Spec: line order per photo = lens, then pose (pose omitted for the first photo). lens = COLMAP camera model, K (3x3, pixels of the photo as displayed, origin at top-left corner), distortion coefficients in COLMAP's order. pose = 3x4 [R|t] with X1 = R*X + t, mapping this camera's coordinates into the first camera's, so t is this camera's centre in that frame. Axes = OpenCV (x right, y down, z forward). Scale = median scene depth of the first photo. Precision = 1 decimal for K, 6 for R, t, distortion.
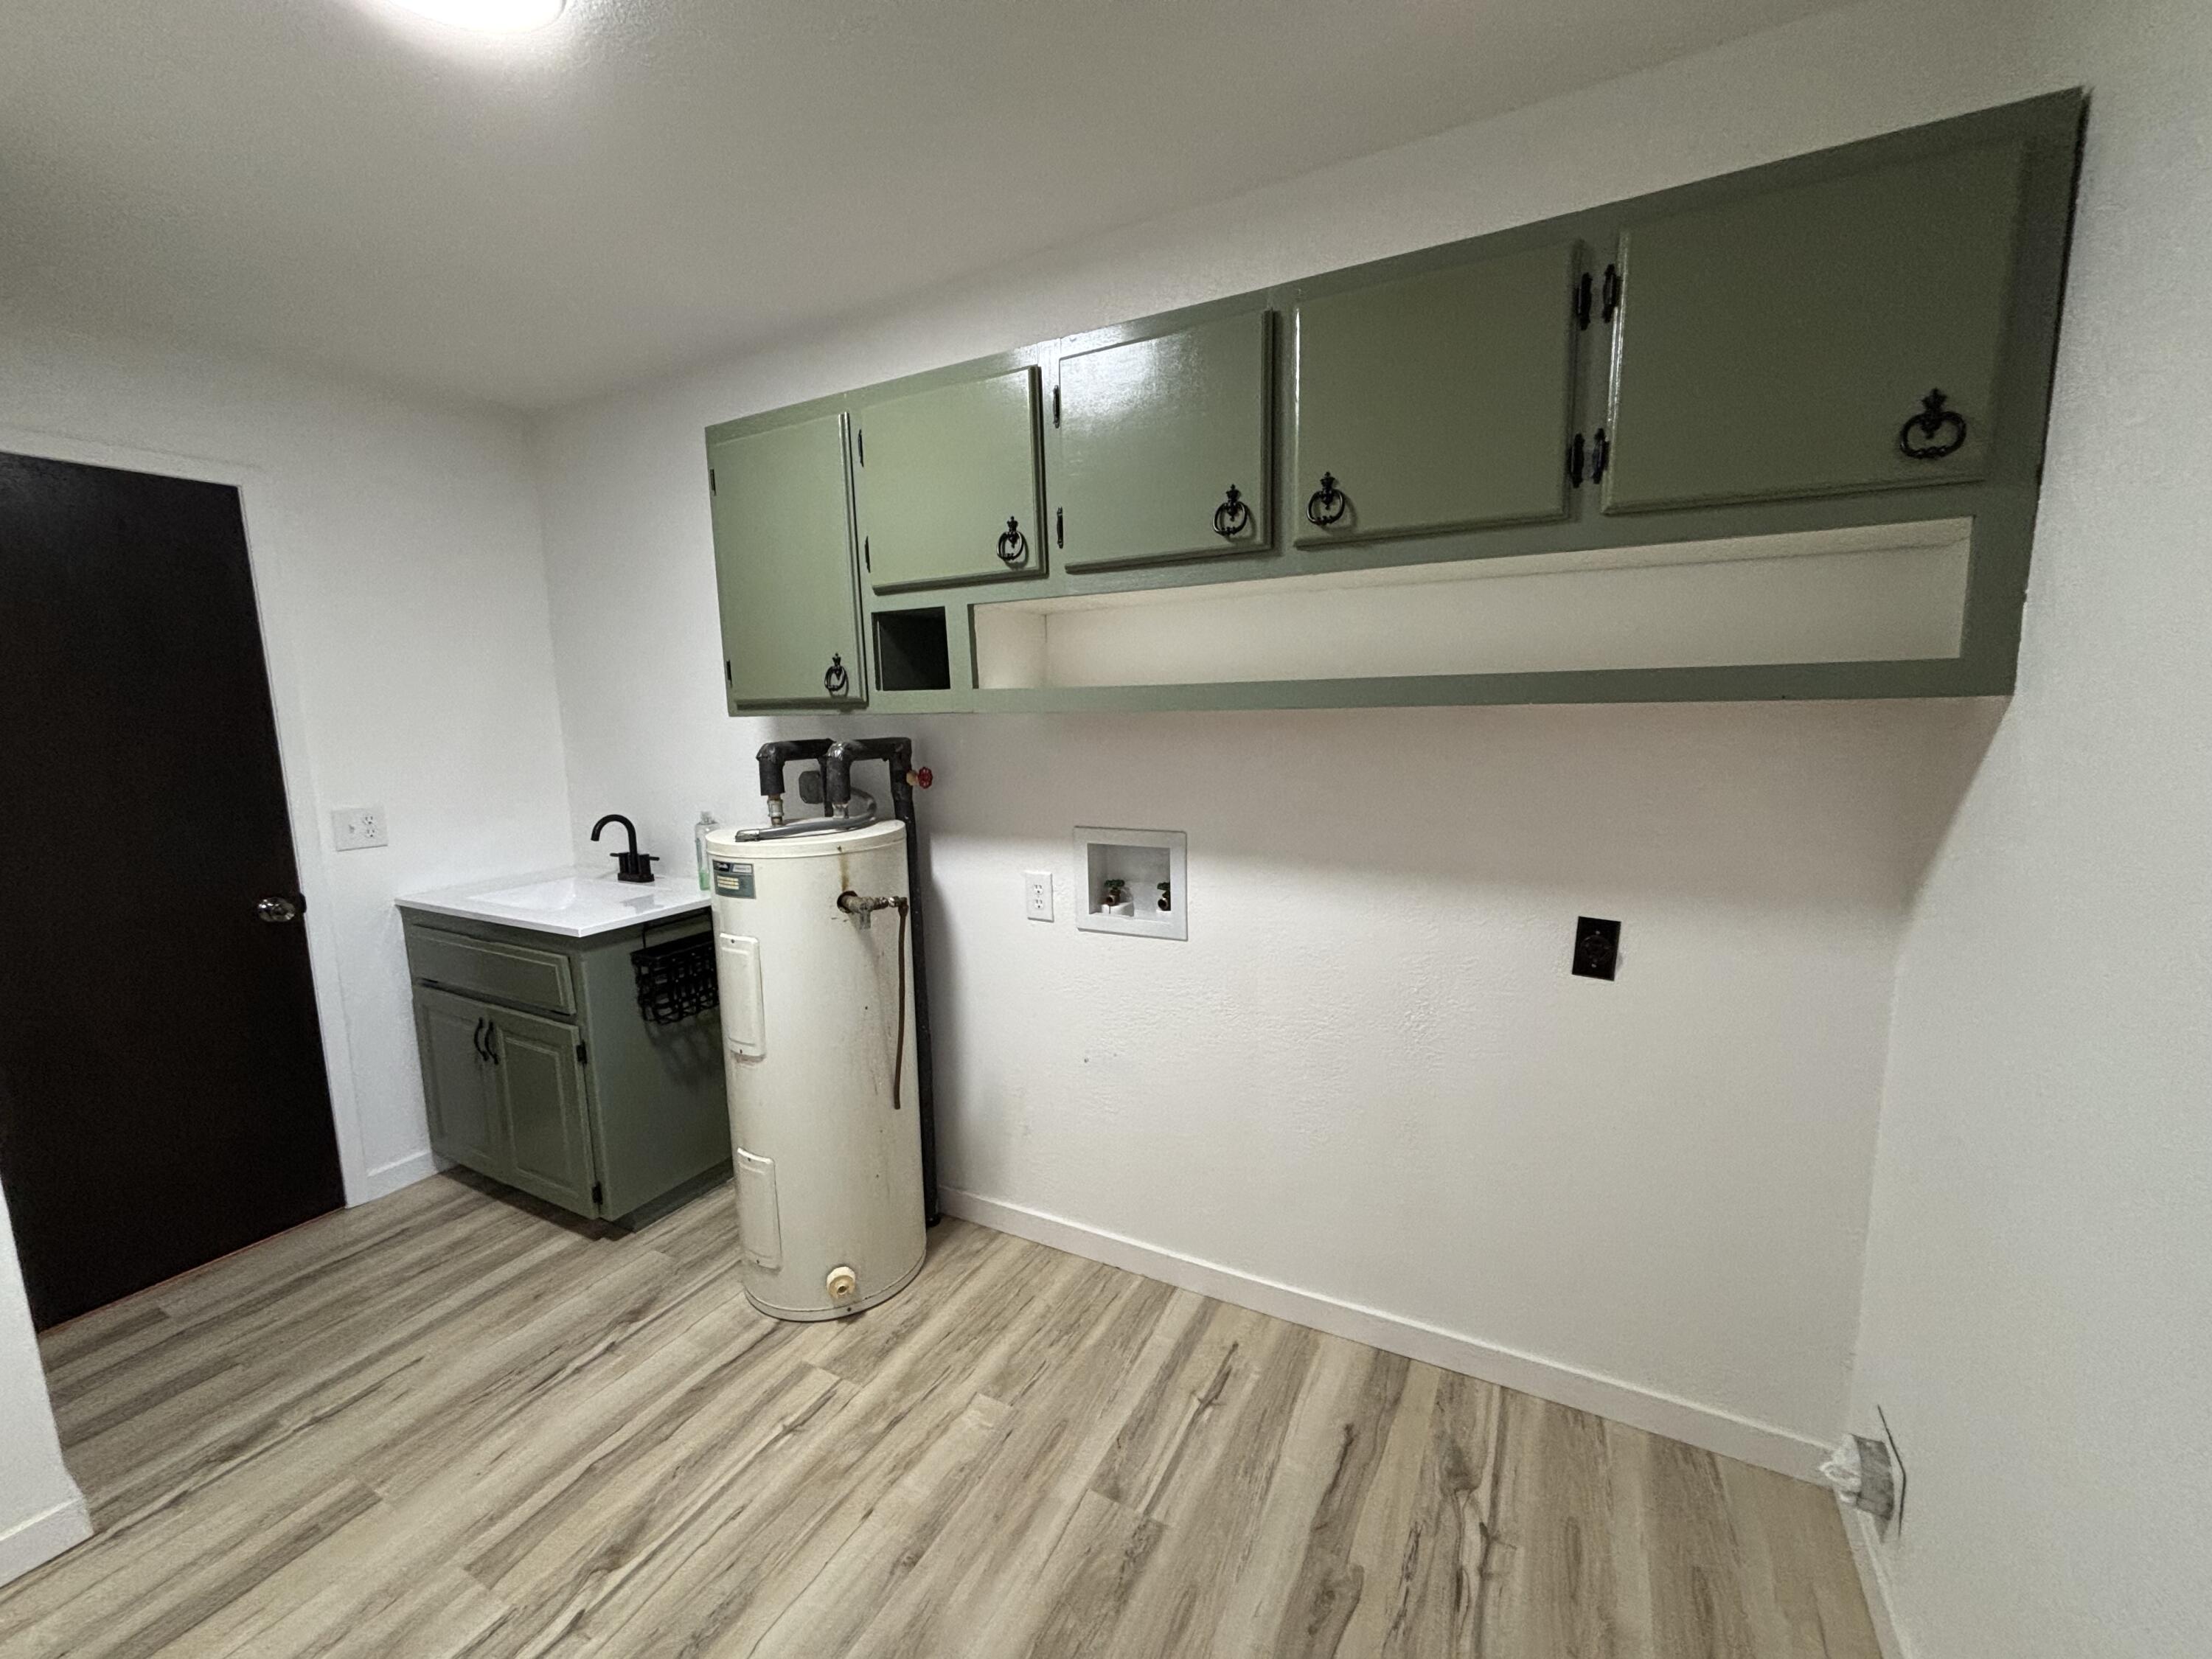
lens RADIAL K [[890.9, 0, 1106.8], [0, 890.9, 817.9], [0, 0, 1]] dist [0.001054, 0.000012]
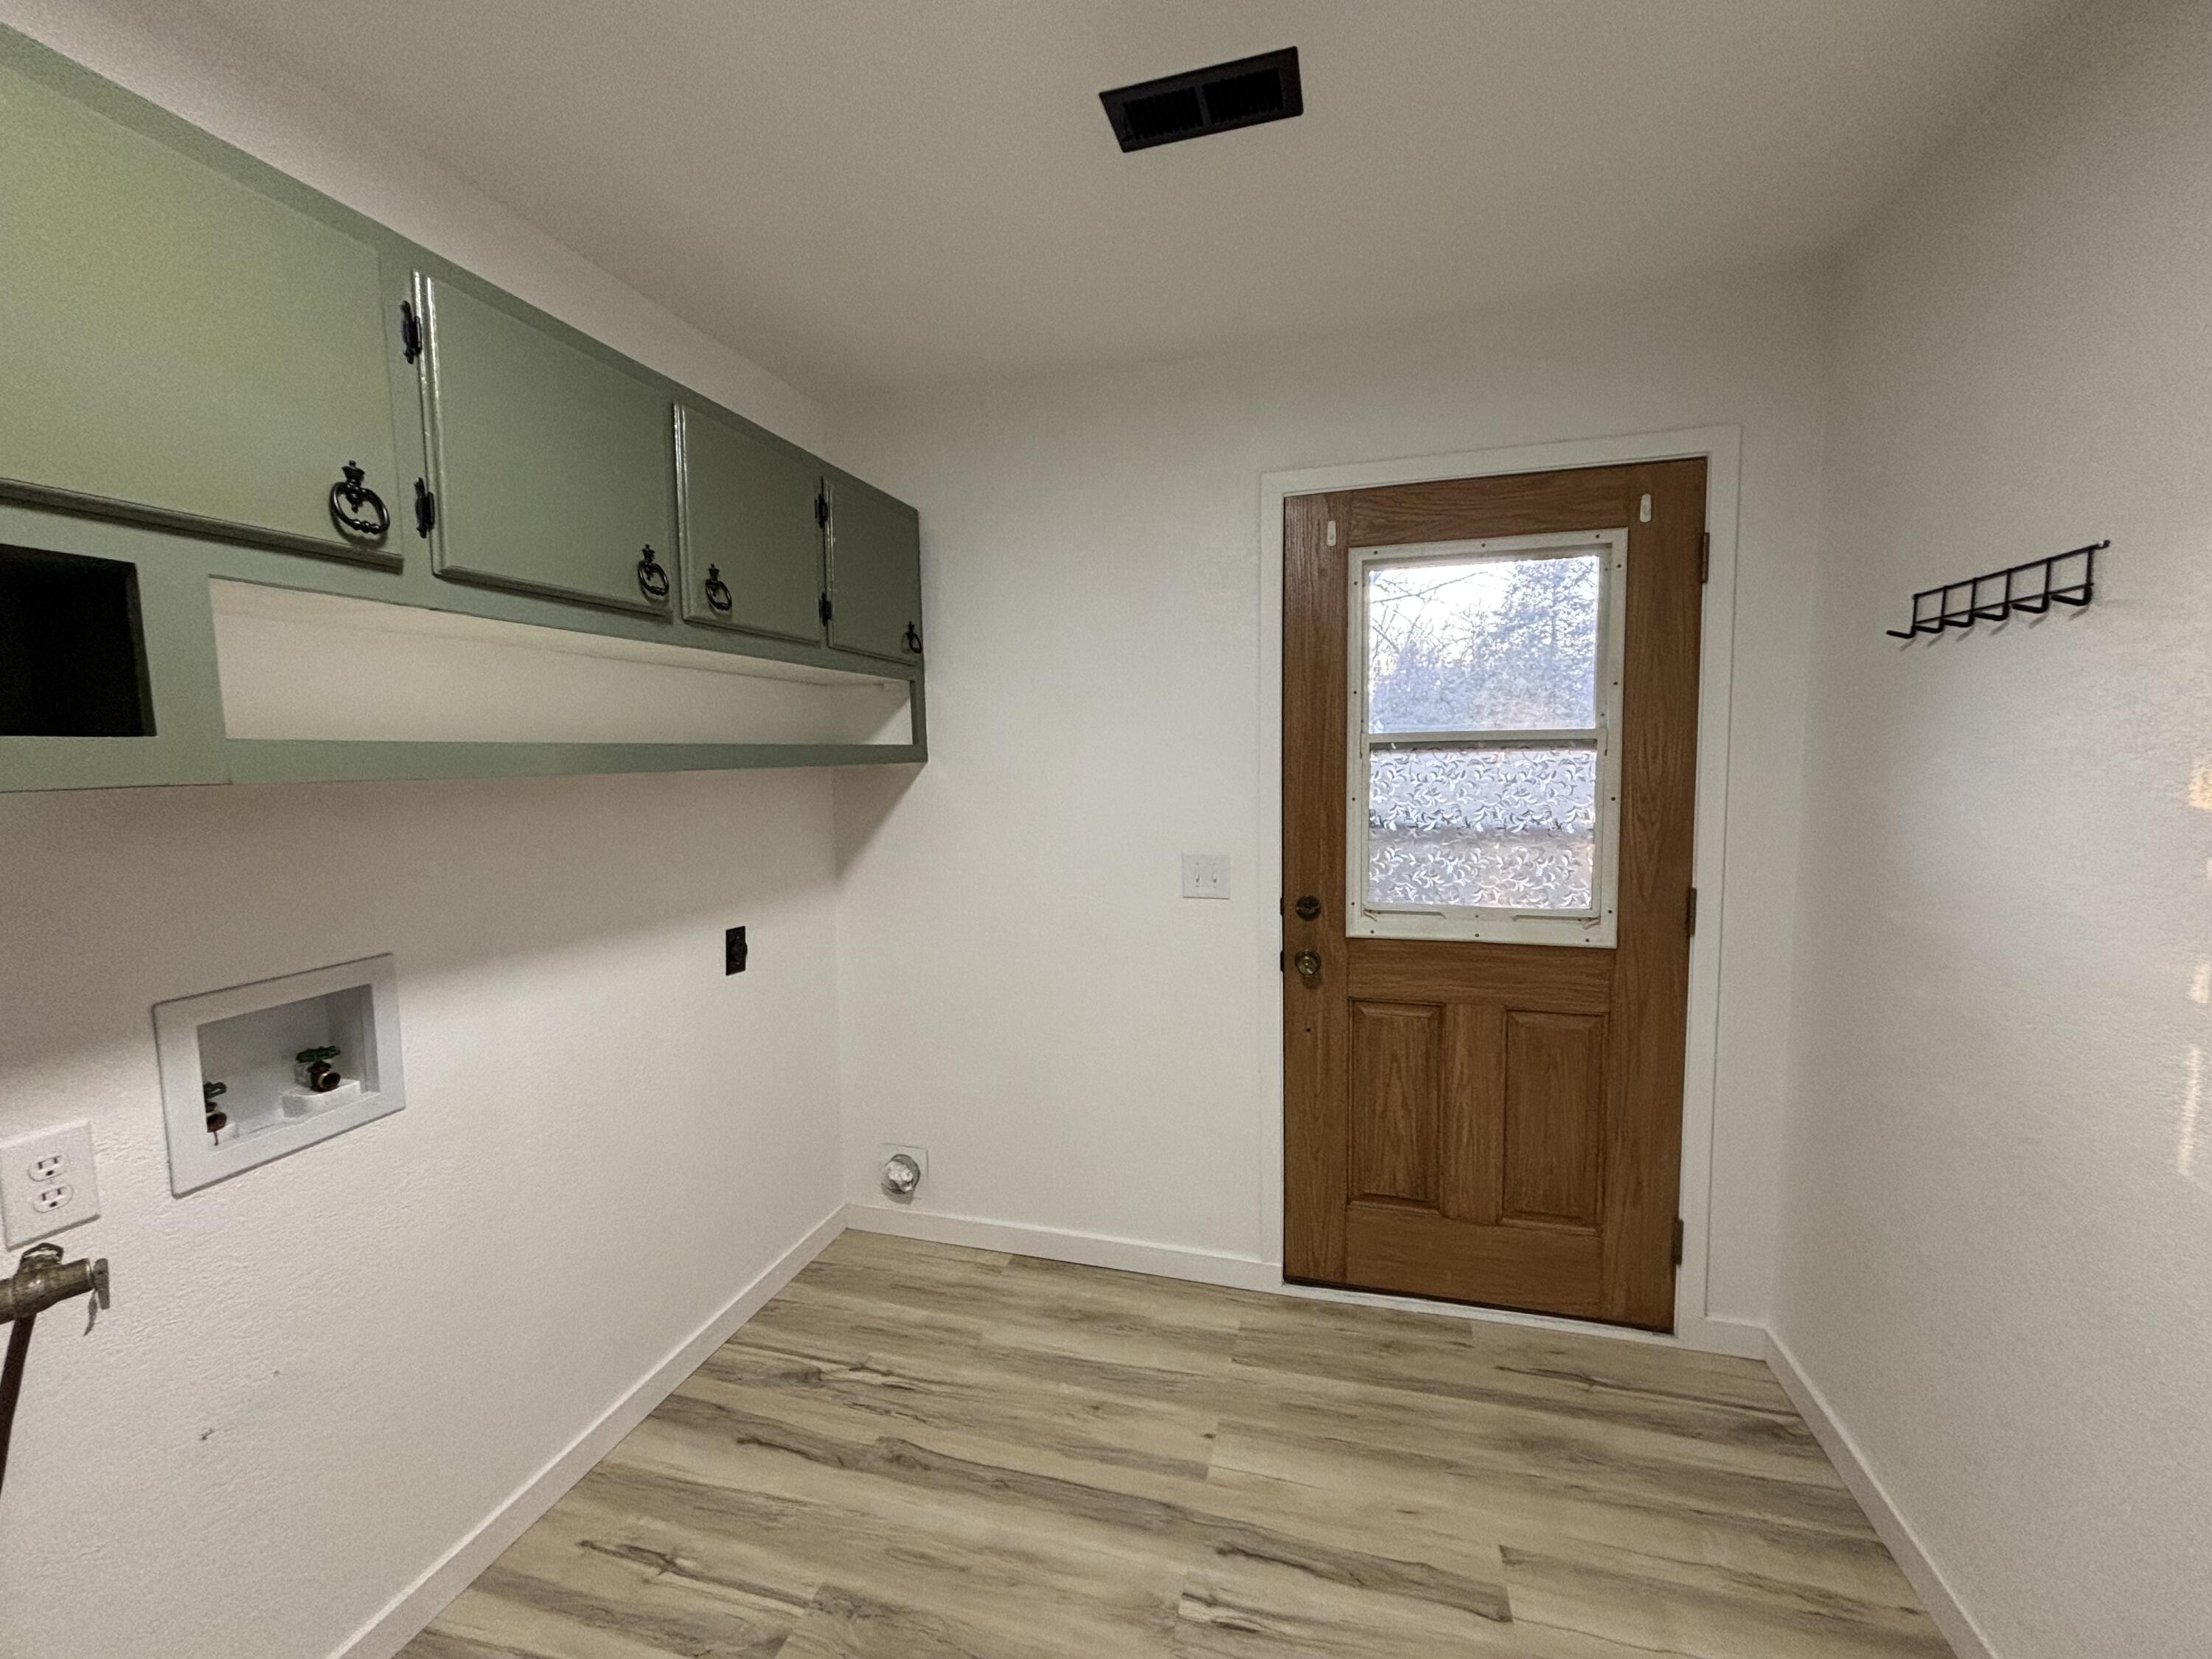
lens RADIAL K [[890.9, 0, 1106.8], [0, 890.9, 817.9], [0, 0, 1]] dist [0.001054, 0.000012]
pose [[-0.216618, -0.046621, 0.975143, -0.928947], [0.141469, 0.986817, 0.078605, -0.084115], [-0.965952, 0.154980, -0.207167, 0.762094]]
